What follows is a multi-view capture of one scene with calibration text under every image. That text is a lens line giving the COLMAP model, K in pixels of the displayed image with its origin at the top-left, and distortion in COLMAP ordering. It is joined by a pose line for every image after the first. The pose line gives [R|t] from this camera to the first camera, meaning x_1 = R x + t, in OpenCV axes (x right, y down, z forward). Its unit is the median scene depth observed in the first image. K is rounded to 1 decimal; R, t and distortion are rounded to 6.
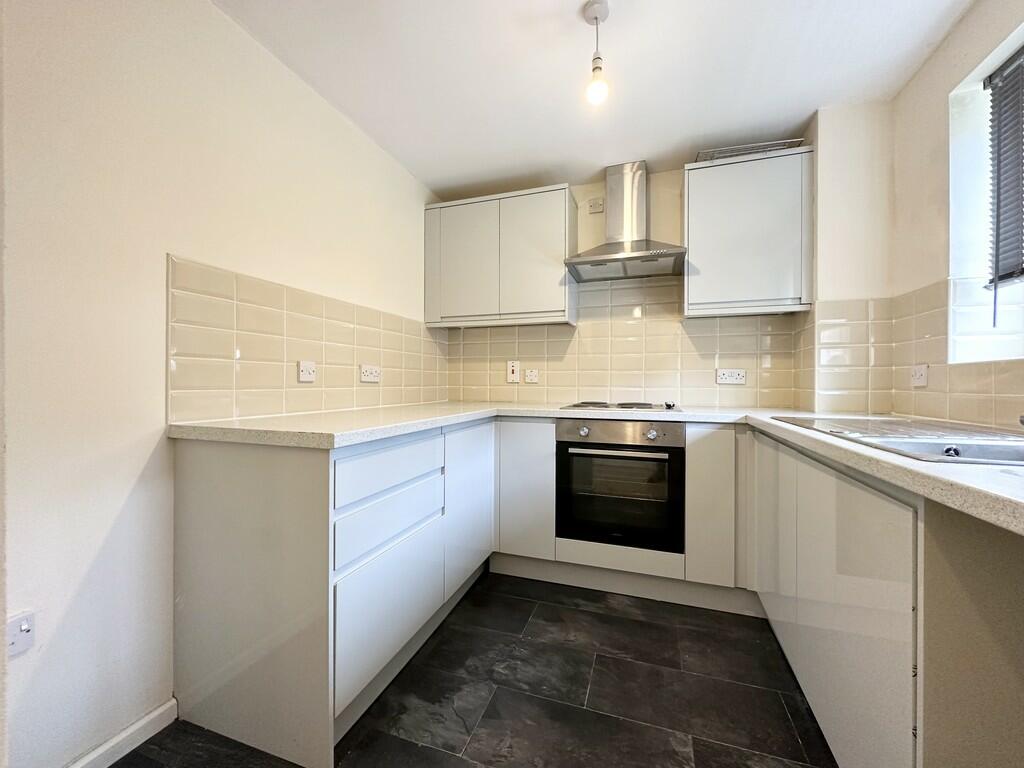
lens RADIAL K [[407.5, 0, 512.4], [0, 407.5, 384.1], [0, 0, 1]] dist [-0.001521, 0.000019]
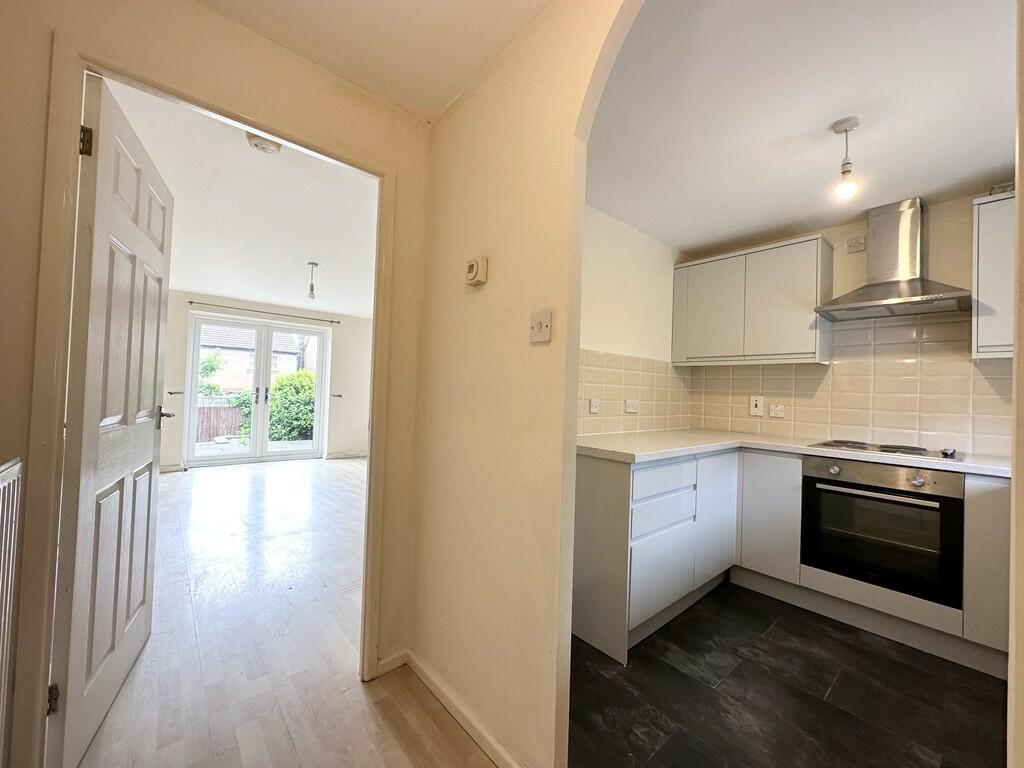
lens RADIAL K [[407.5, 0, 511.4], [0, 407.5, 384.5], [0, 0, 1]] dist [-0.001521, 0.000019]
pose [[0.863740, 0.016905, -0.503654, -0.023153], [-0.032759, 0.999207, -0.022641, -0.058809], [0.502872, 0.036055, 0.863609, -0.376176]]
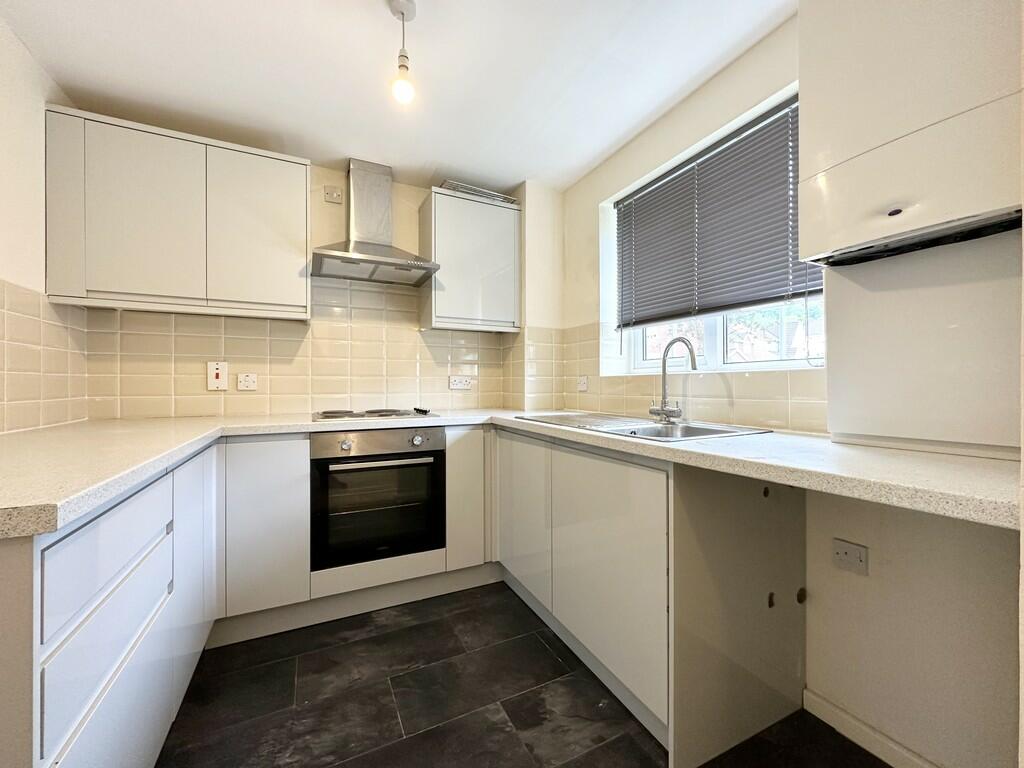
lens RADIAL K [[407.5, 0, 512.6], [0, 407.5, 384.1], [0, 0, 1]] dist [-0.001521, 0.000019]
pose [[0.704772, -0.005243, 0.709415, -0.213311], [0.006433, 0.999979, 0.000999, -0.018228], [-0.709405, 0.003859, 0.704791, 0.102824]]
